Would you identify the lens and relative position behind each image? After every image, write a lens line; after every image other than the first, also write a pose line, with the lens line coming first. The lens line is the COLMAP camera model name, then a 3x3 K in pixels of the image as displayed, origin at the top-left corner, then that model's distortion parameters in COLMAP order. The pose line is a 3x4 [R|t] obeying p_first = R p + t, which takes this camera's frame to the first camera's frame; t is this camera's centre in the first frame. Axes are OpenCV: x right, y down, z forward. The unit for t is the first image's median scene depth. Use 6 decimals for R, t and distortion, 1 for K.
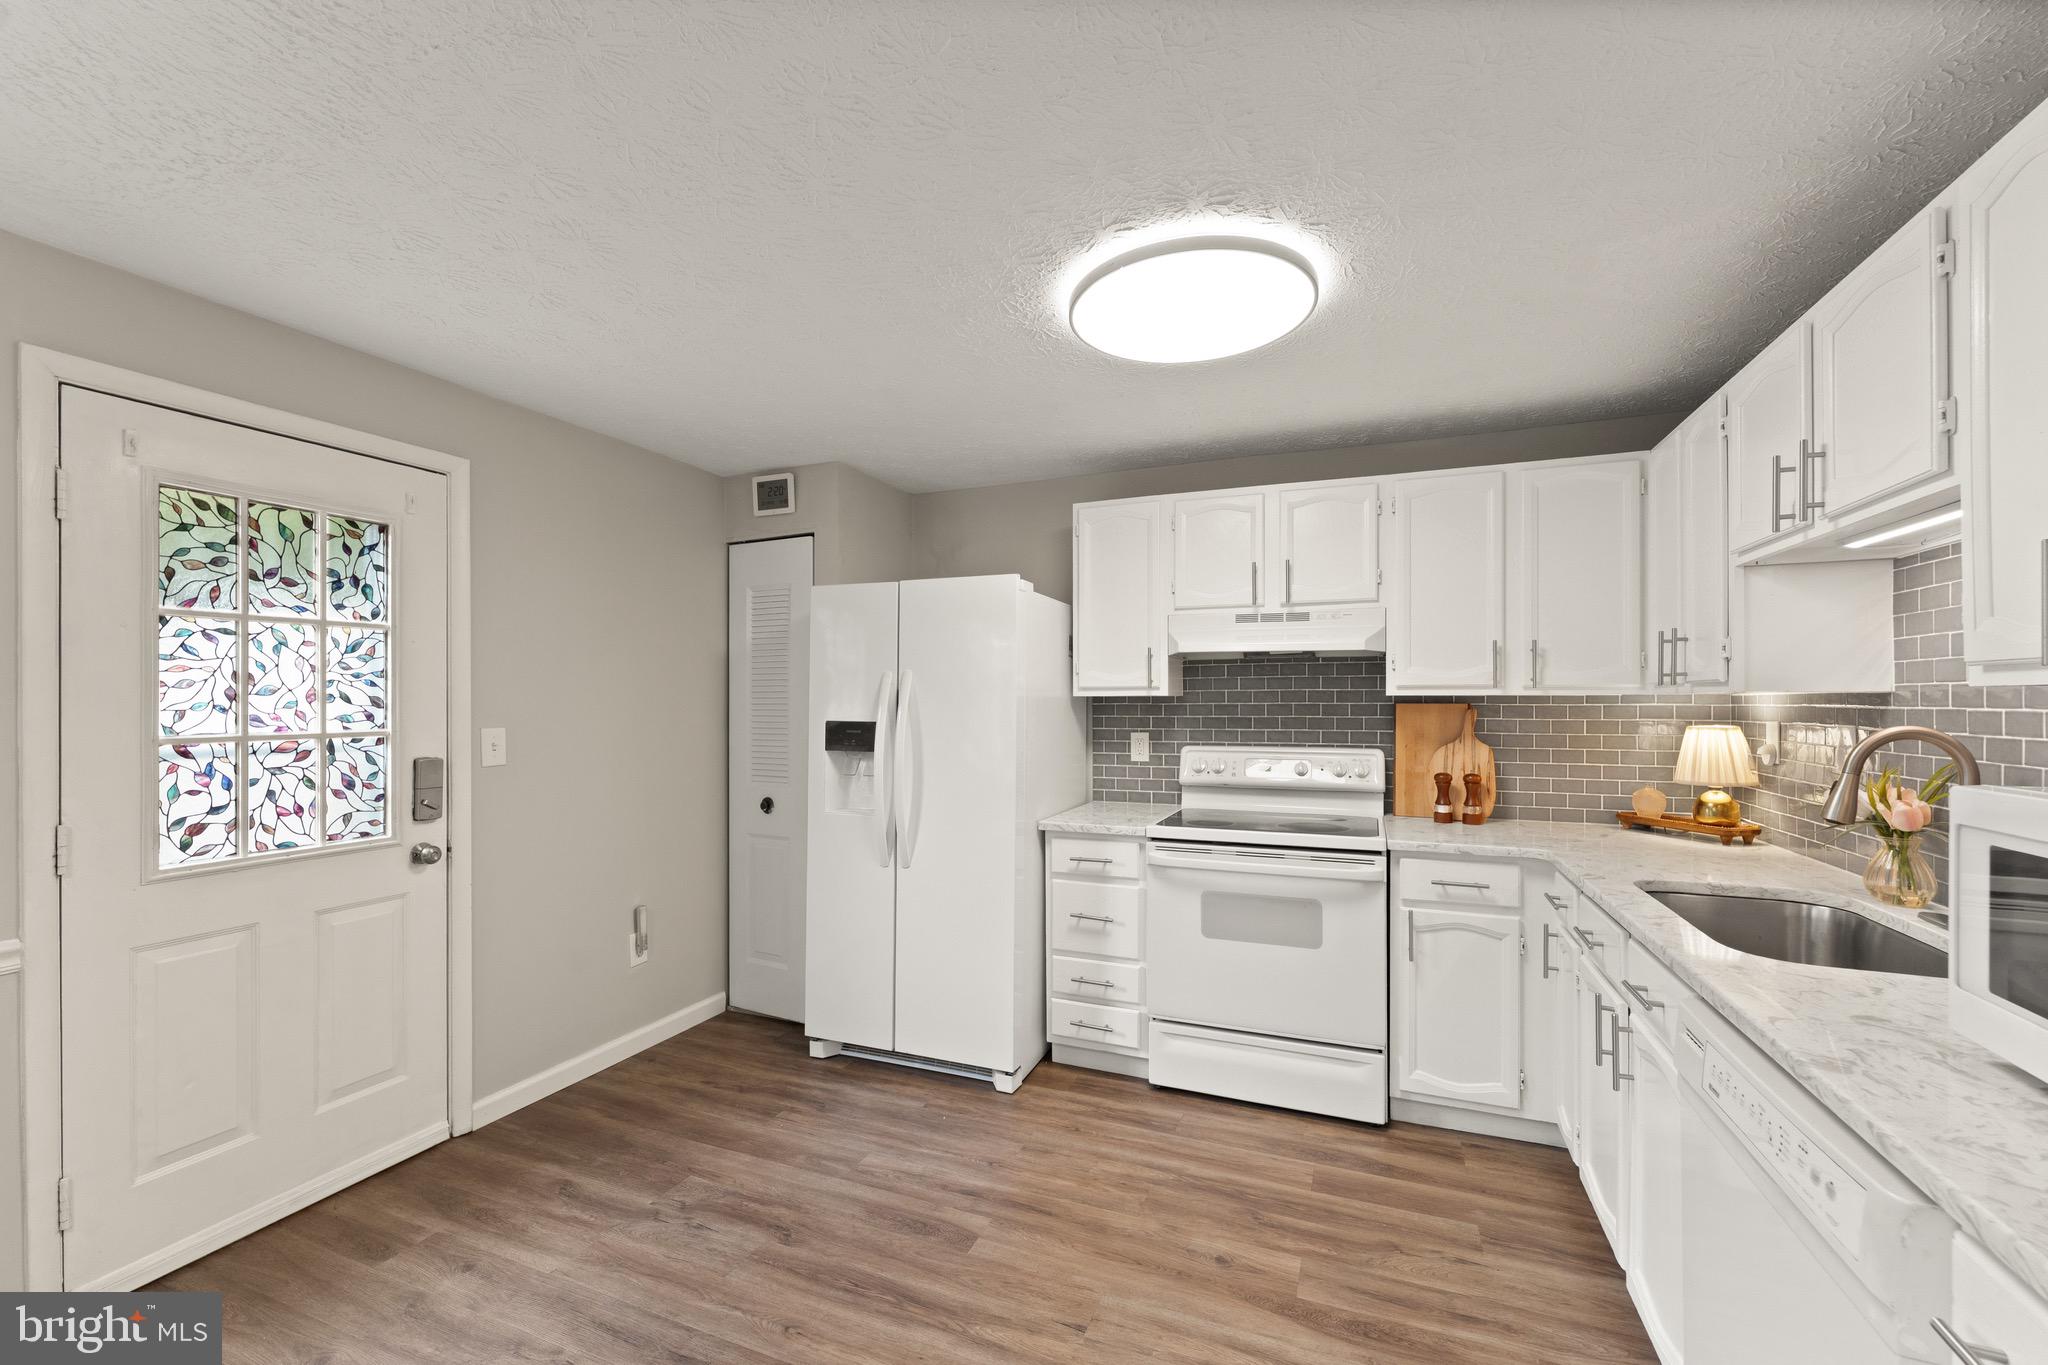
lens RADIAL K [[829.8, 0, 1028.8], [0, 829.8, 689.5], [0, 0, 1]] dist [-0.001115, -0.000583]
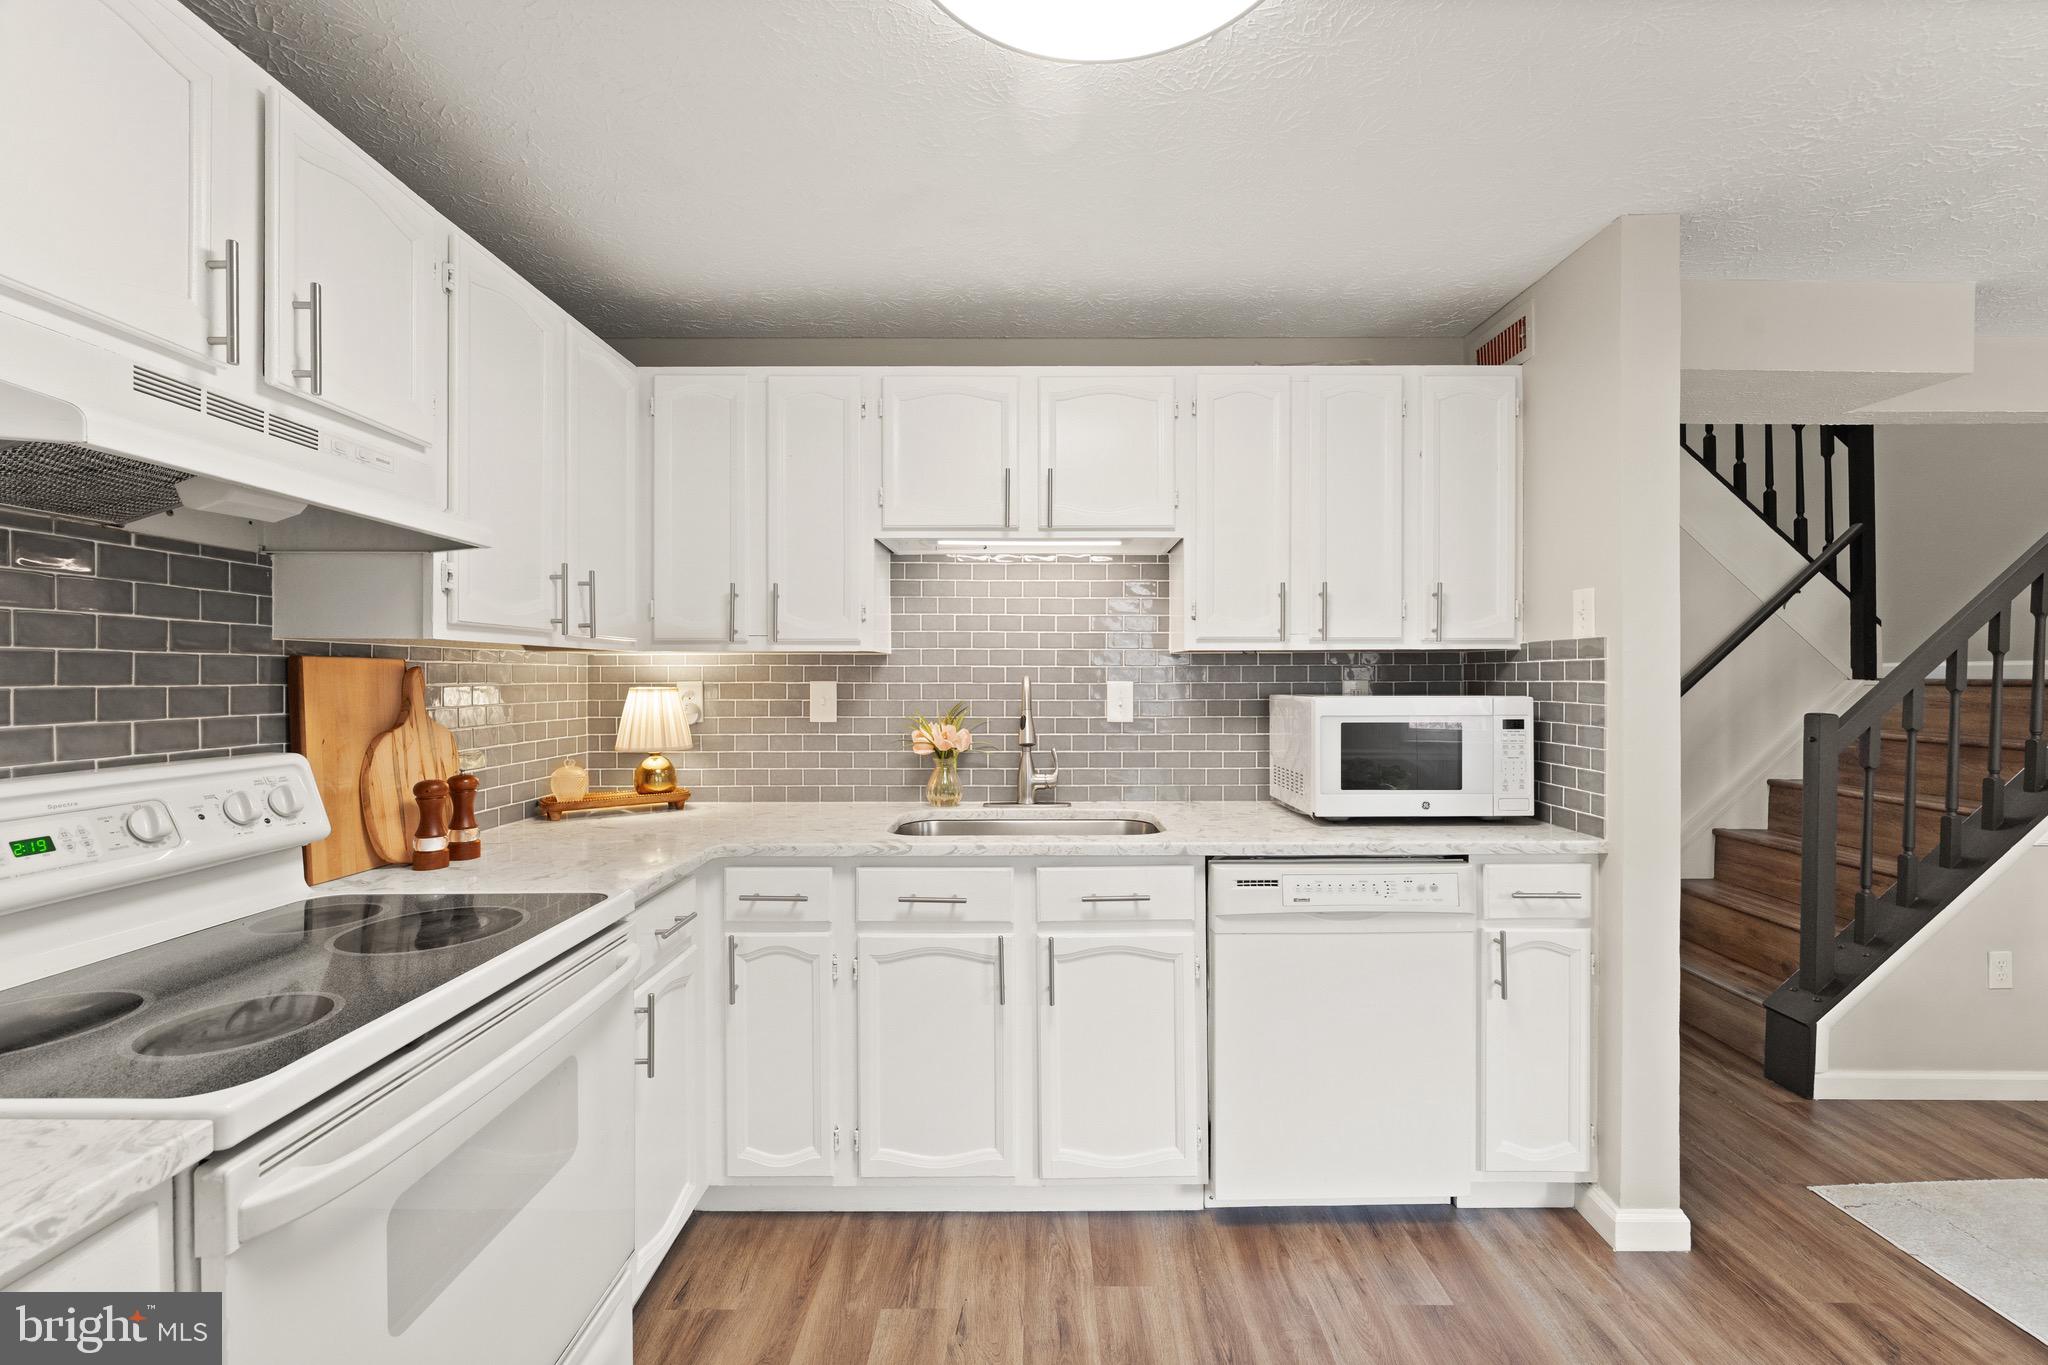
lens RADIAL K [[840.3, 0, 1036.0], [0, 840.3, 676.9], [0, 0, 1]] dist [-0.000304, -0.000145]
pose [[-0.379545, 0.000948, 0.925173, -0.241223], [-0.010806, 0.999927, -0.005458, 0.036740], [-0.925110, -0.012069, -0.379507, 1.074121]]
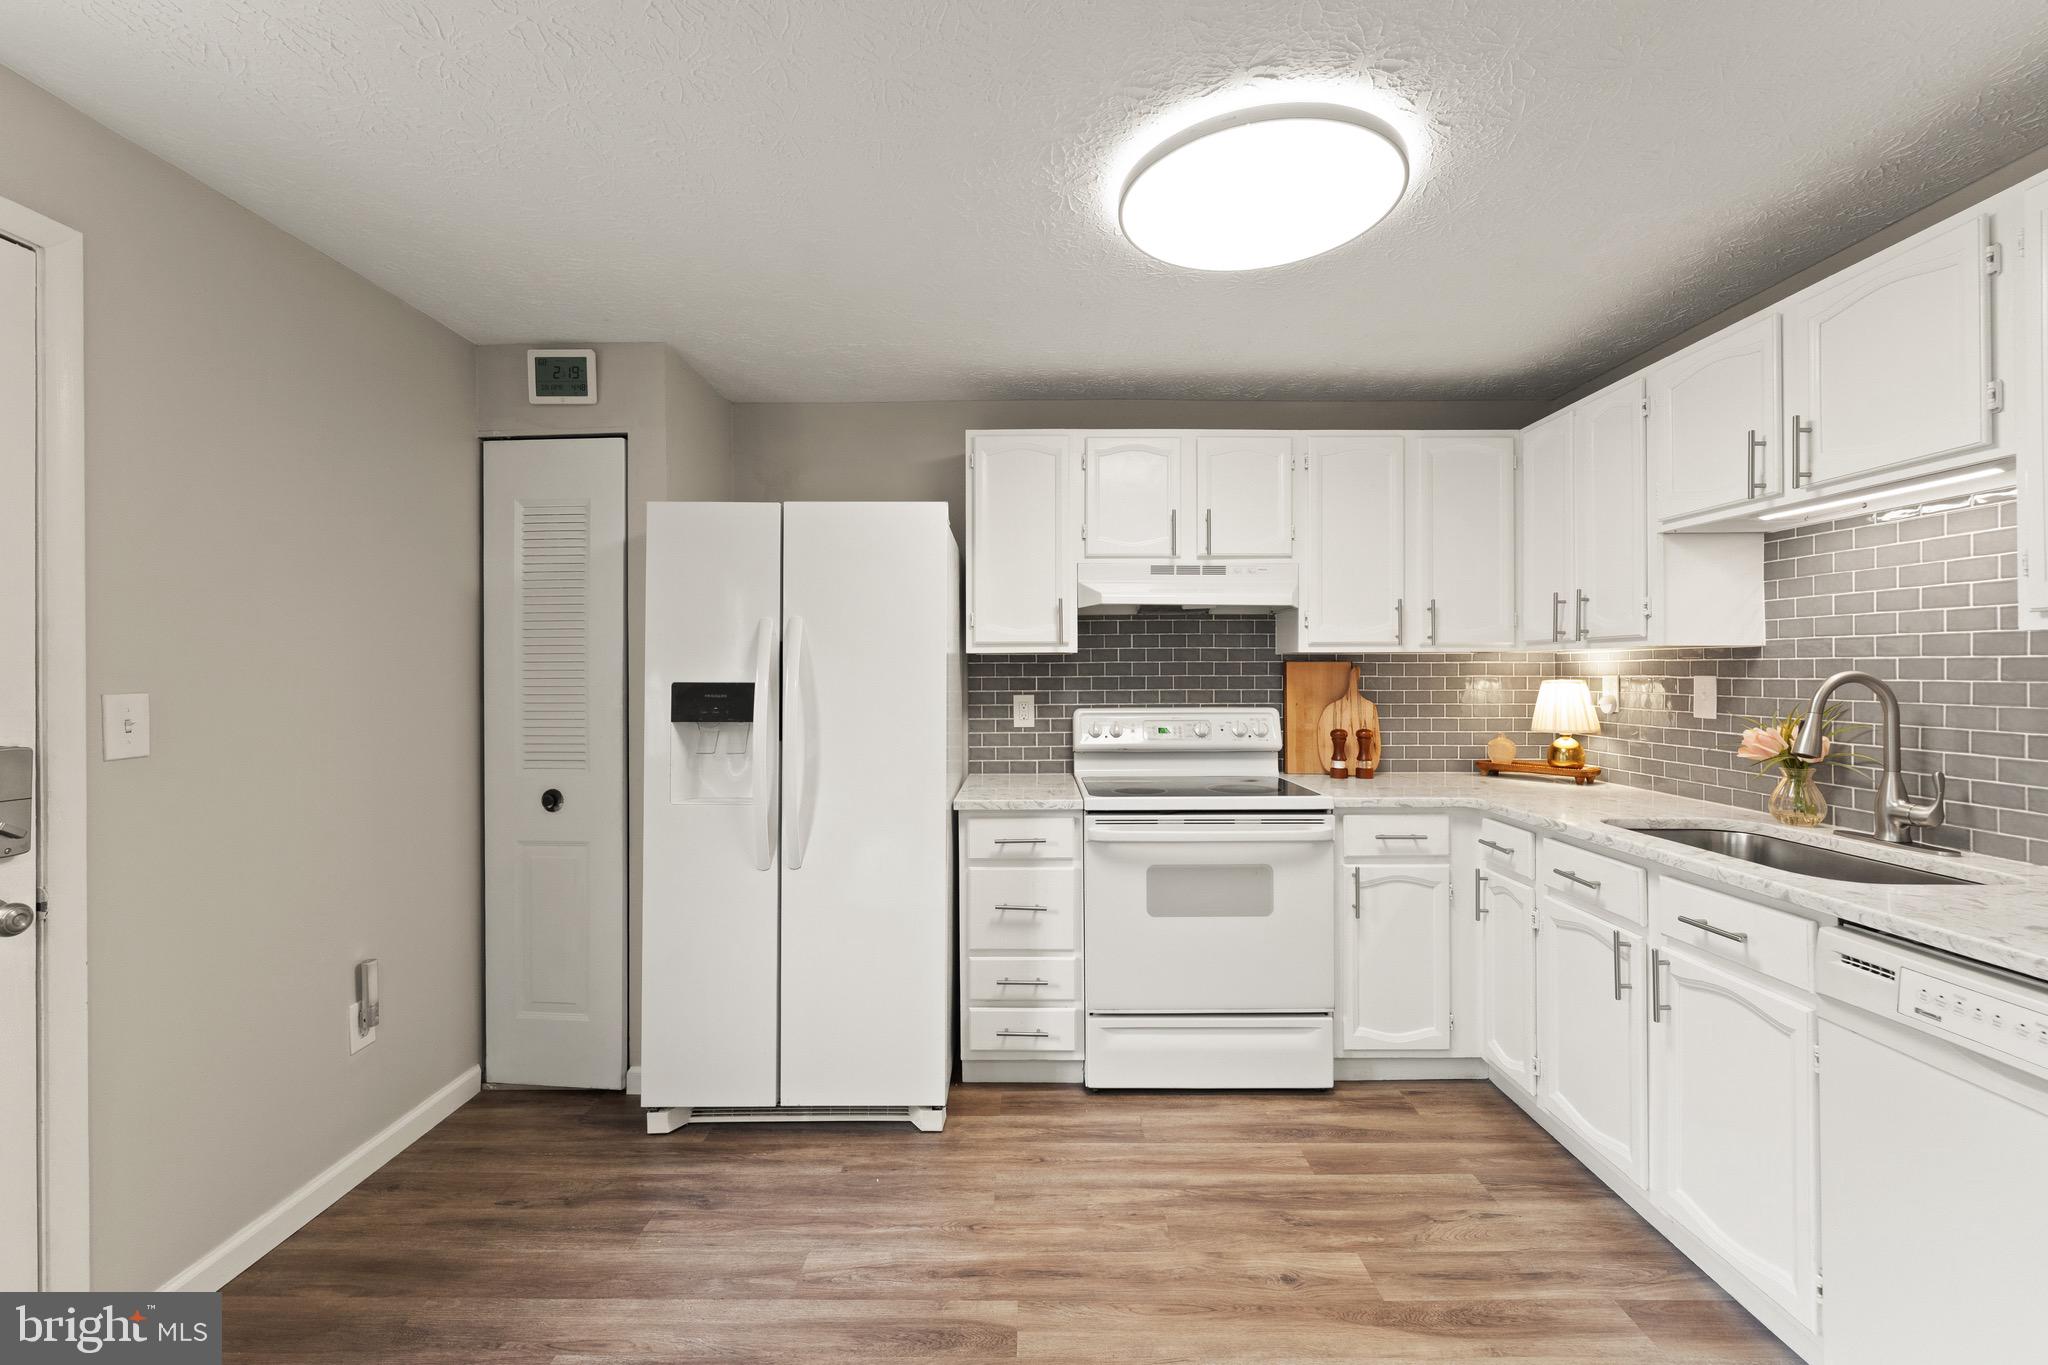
lens RADIAL K [[852.7, 0, 1024.7], [0, 852.7, 662.1], [0, 0, 1]] dist [-0.001283, -0.000426]
pose [[0.927329, 0.003016, 0.374236, -0.320122], [-0.003545, 0.999993, 0.000726, 0.023864], [-0.374231, -0.002000, 0.927333, 0.224499]]
